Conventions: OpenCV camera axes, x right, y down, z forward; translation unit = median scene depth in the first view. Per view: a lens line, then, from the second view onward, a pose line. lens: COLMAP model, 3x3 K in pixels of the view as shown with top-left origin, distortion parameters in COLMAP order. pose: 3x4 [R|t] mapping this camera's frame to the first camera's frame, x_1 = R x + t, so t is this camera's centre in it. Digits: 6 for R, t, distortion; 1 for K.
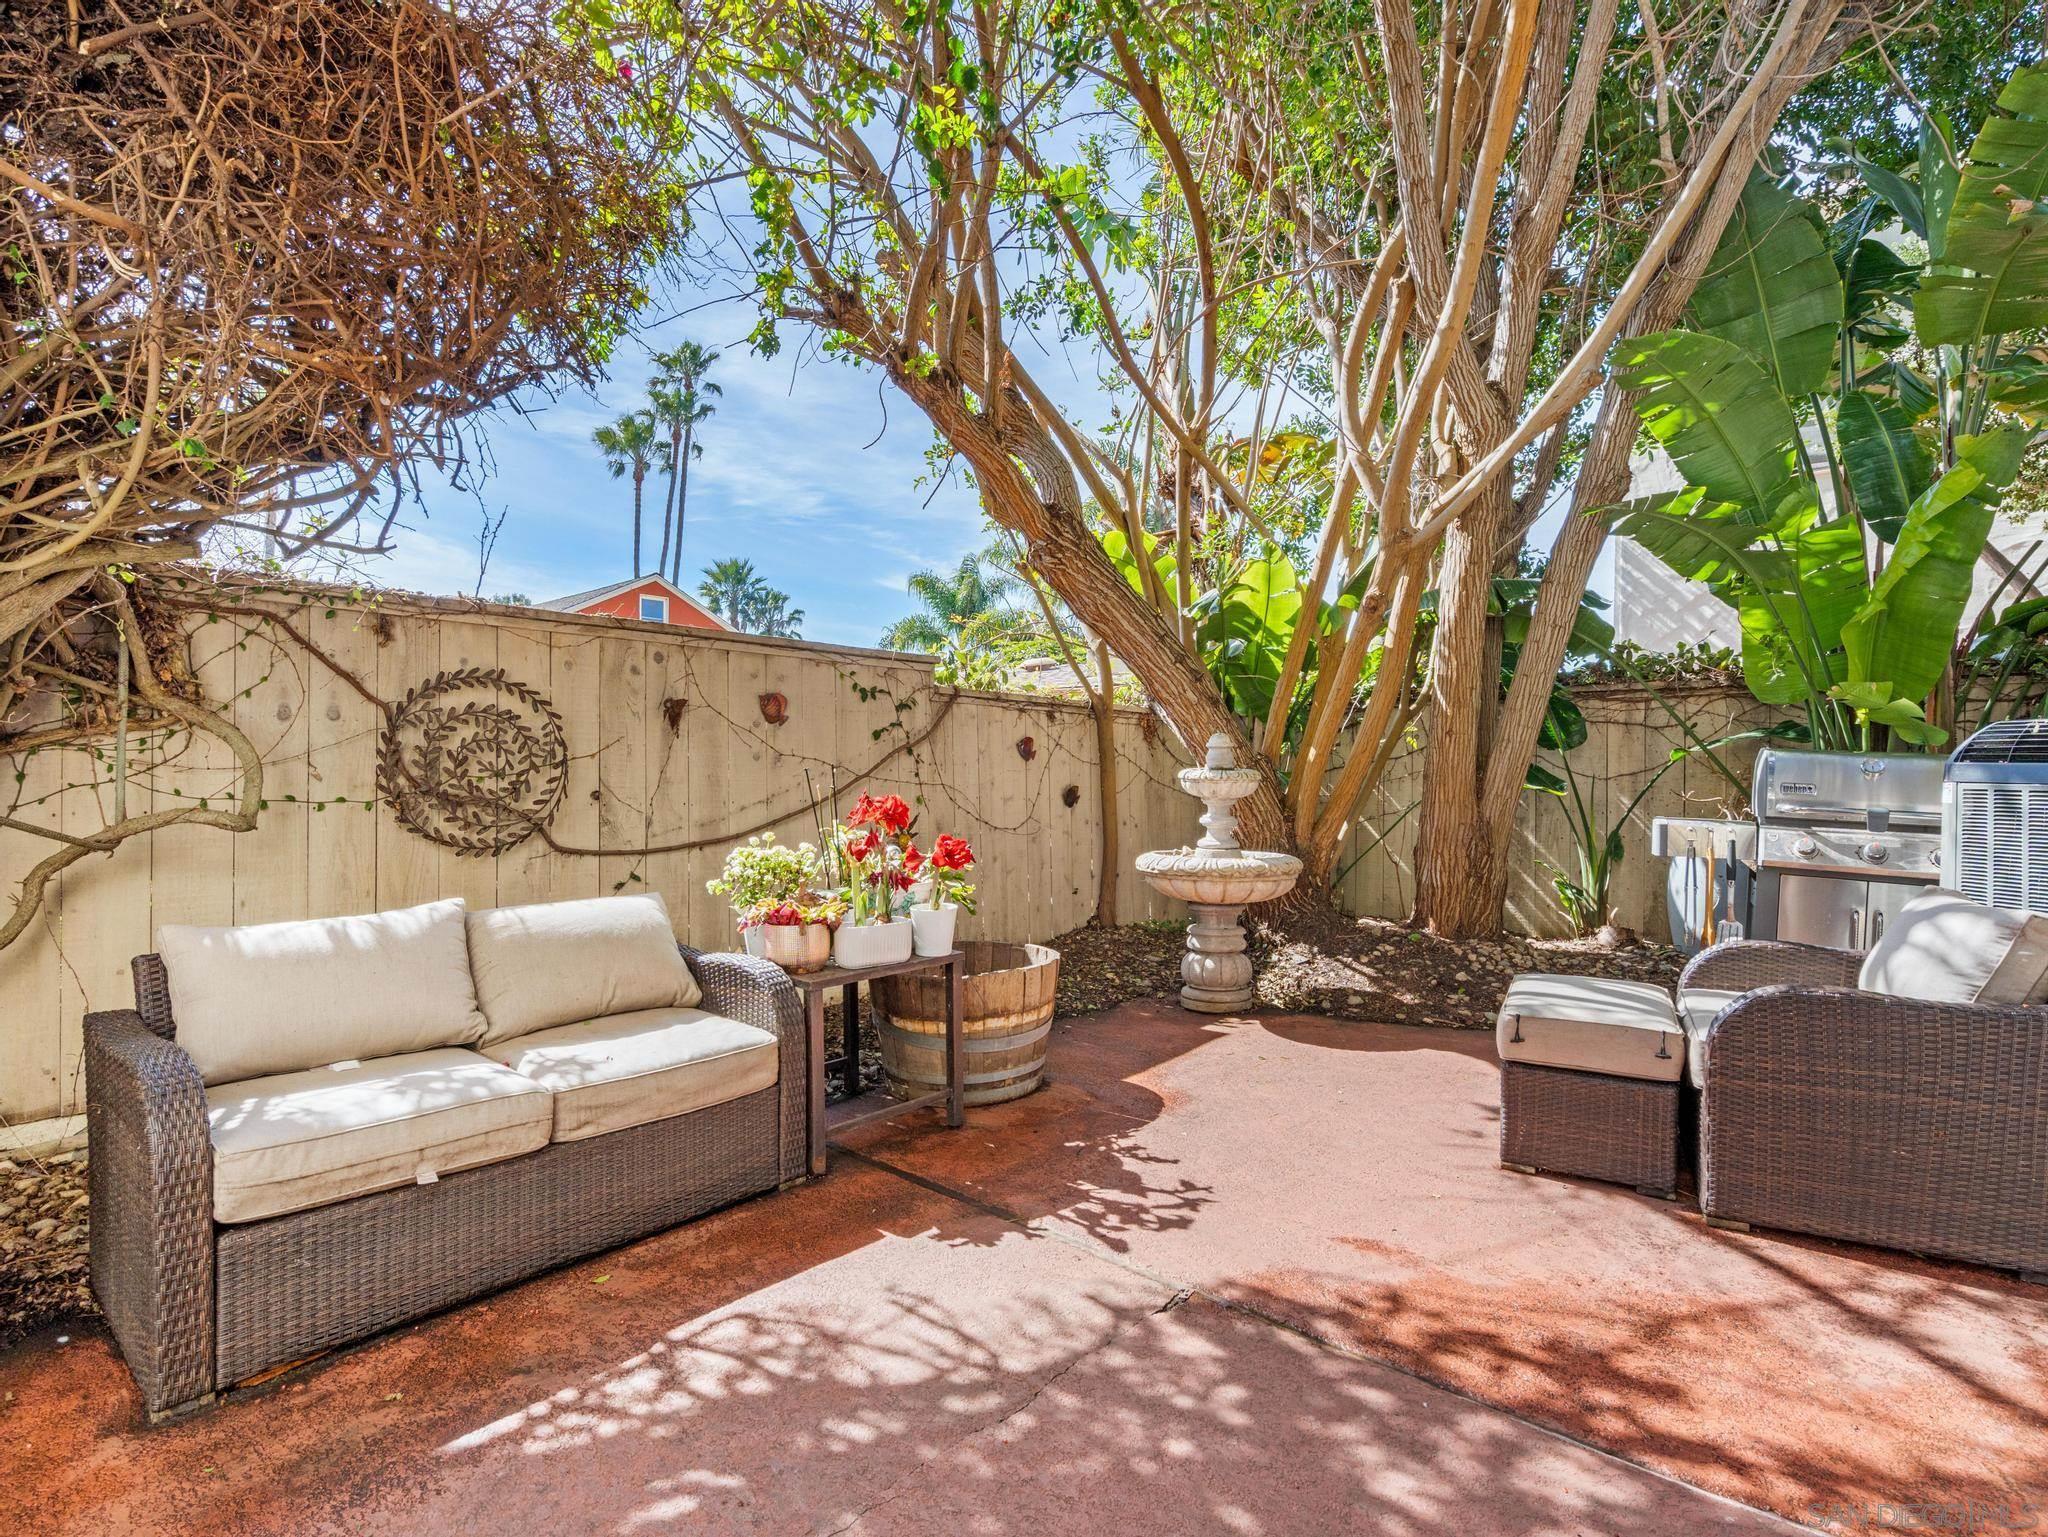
lens RADIAL K [[1044.6, 0, 1017.2], [0, 1044.6, 776.2], [0, 0, 1]] dist [-0.007245, 0.000065]
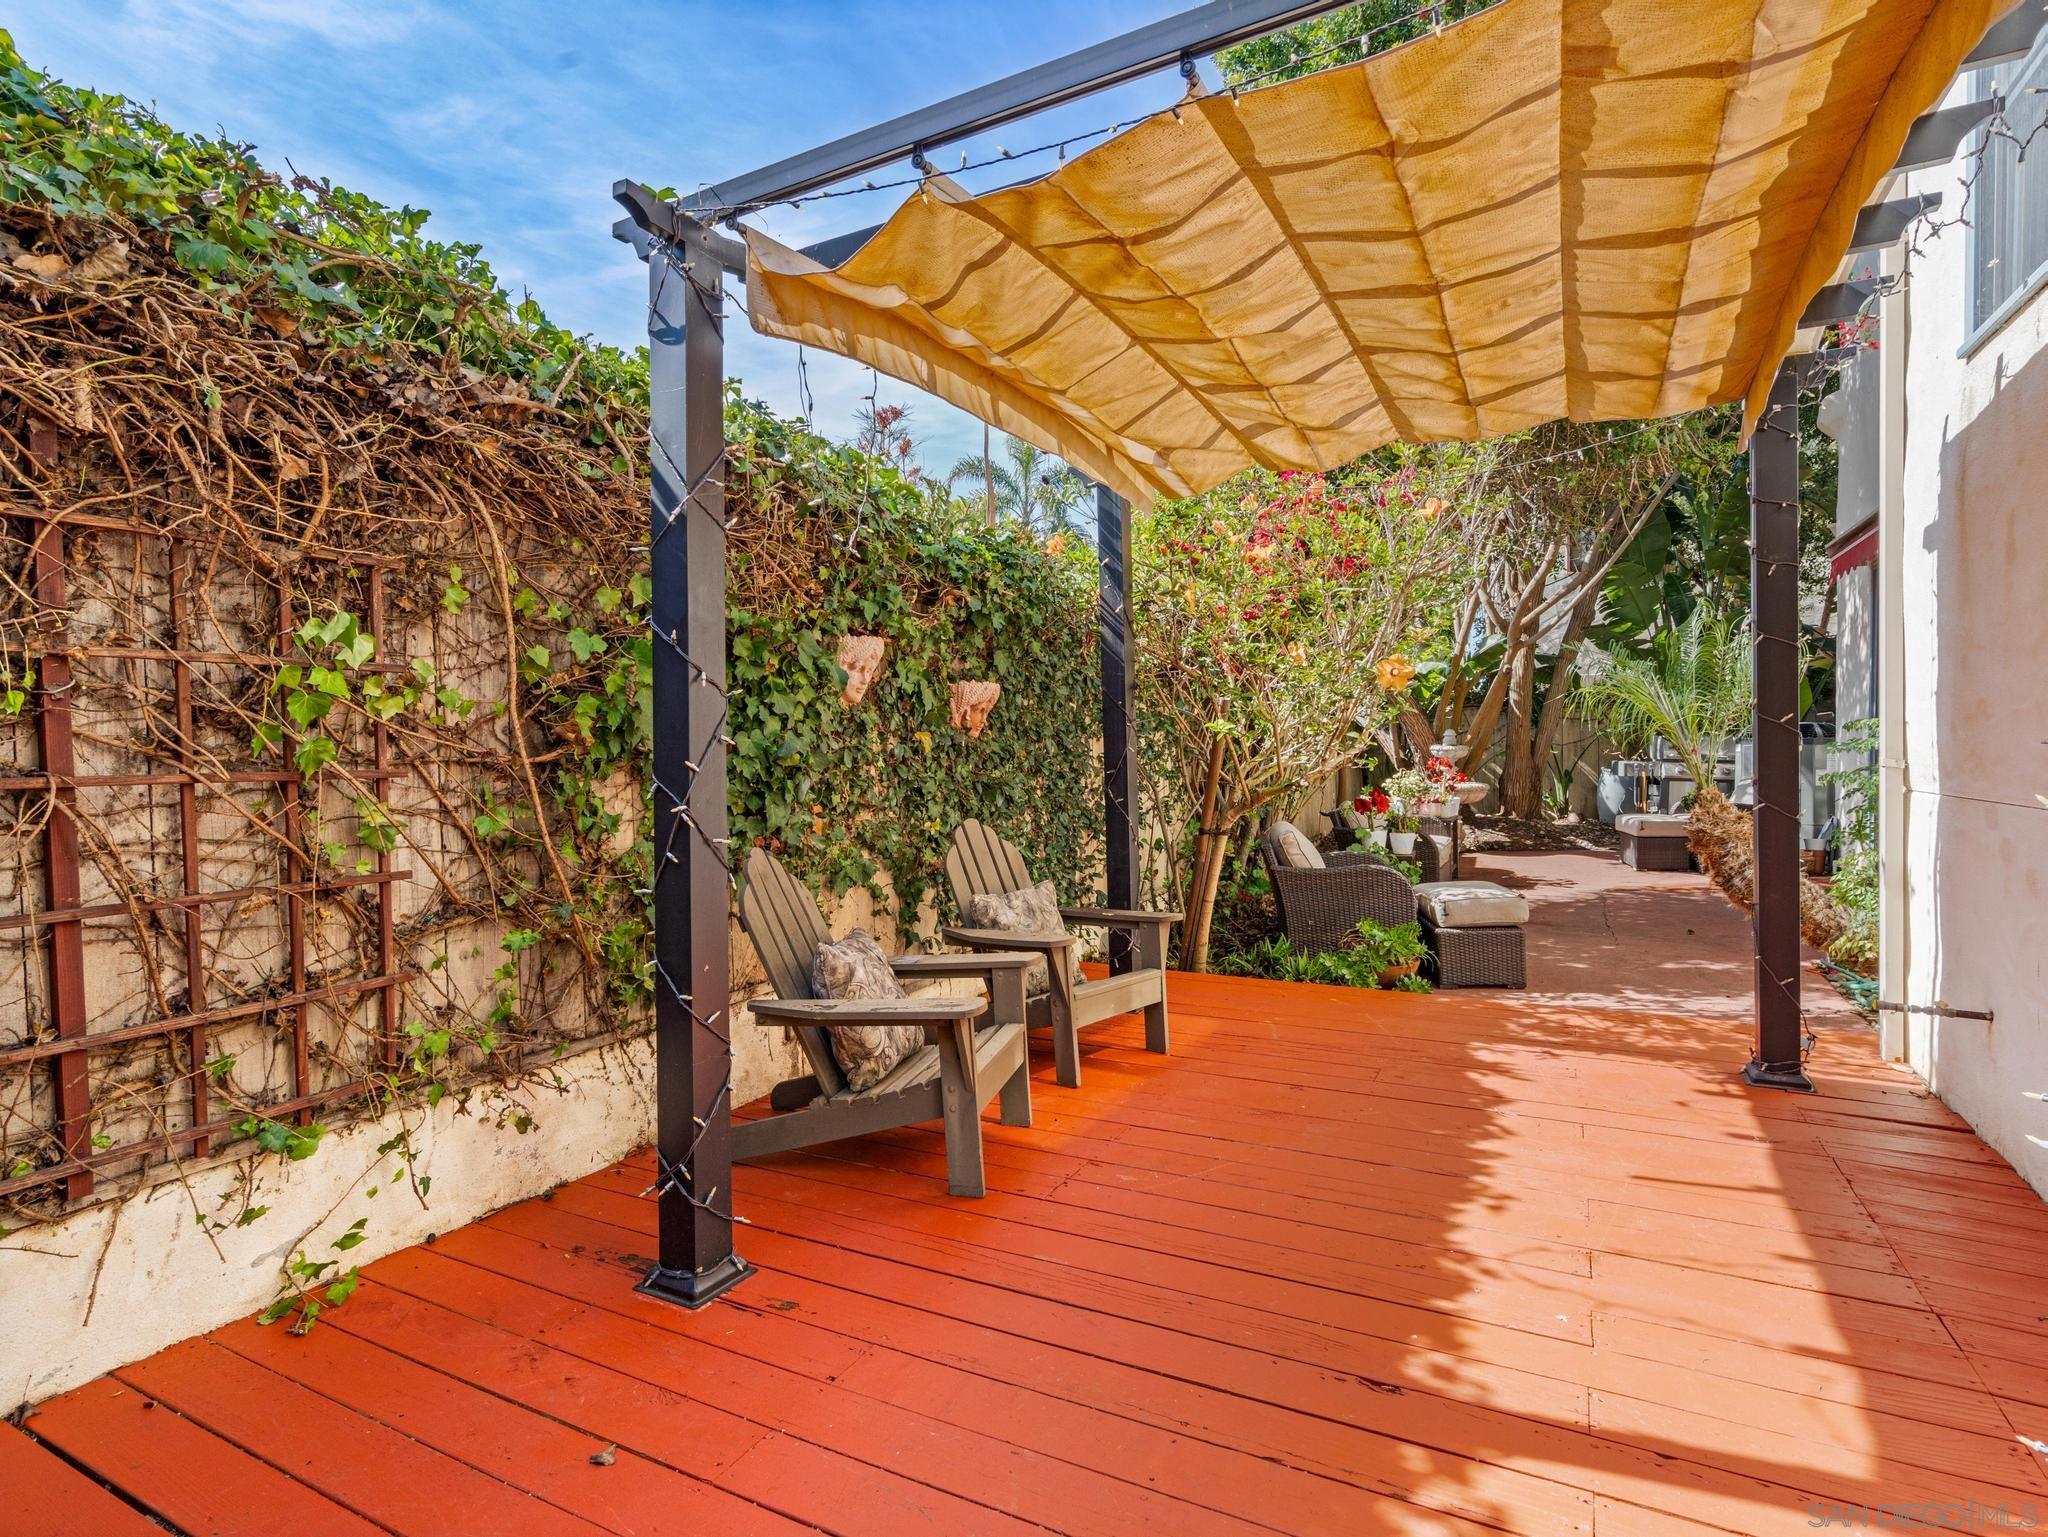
lens RADIAL K [[1044.6, 0, 1022.2], [0, 1044.6, 775.6], [0, 0, 1]] dist [-0.007245, 0.000065]
pose [[0.965846, -0.029822, 0.257394, -2.142638], [0.024147, 0.999391, 0.025179, -0.034037], [-0.257988, -0.018104, 0.965979, -1.562153]]
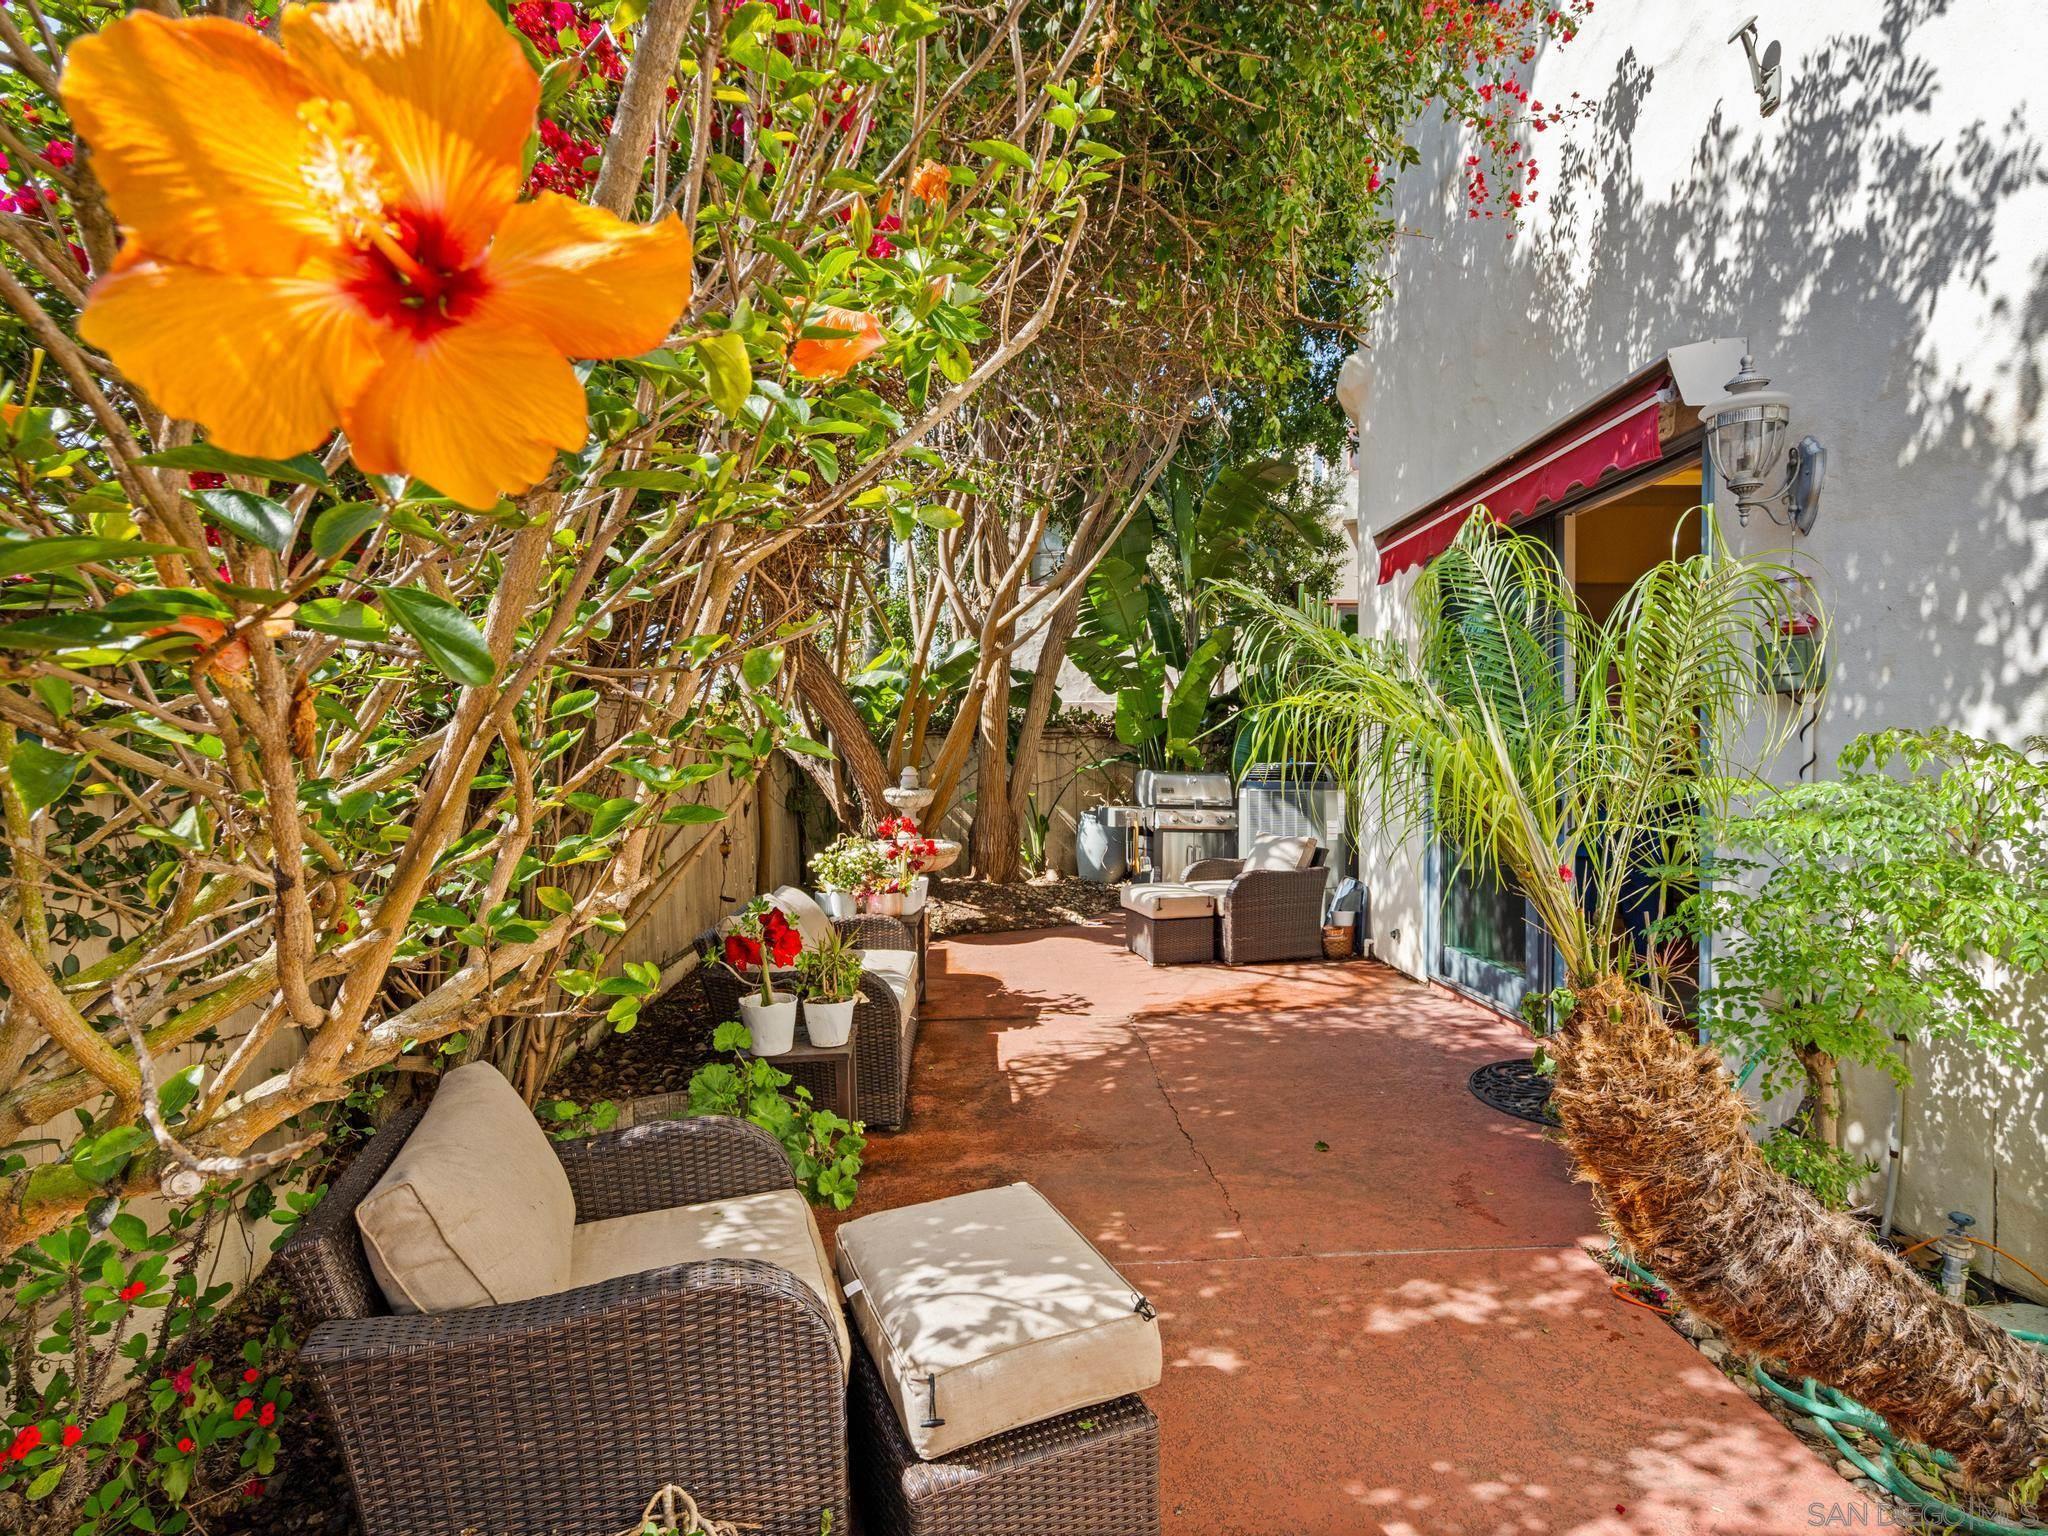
lens RADIAL K [[1044.6, 0, 1032.2], [0, 1044.6, 763.8], [0, 0, 1]] dist [-0.007245, 0.000065]
pose [[0.714018, -0.014906, 0.699969, -1.321755], [0.018170, 0.999831, 0.002756, -0.077711], [-0.699892, 0.010750, 0.714168, -0.444889]]
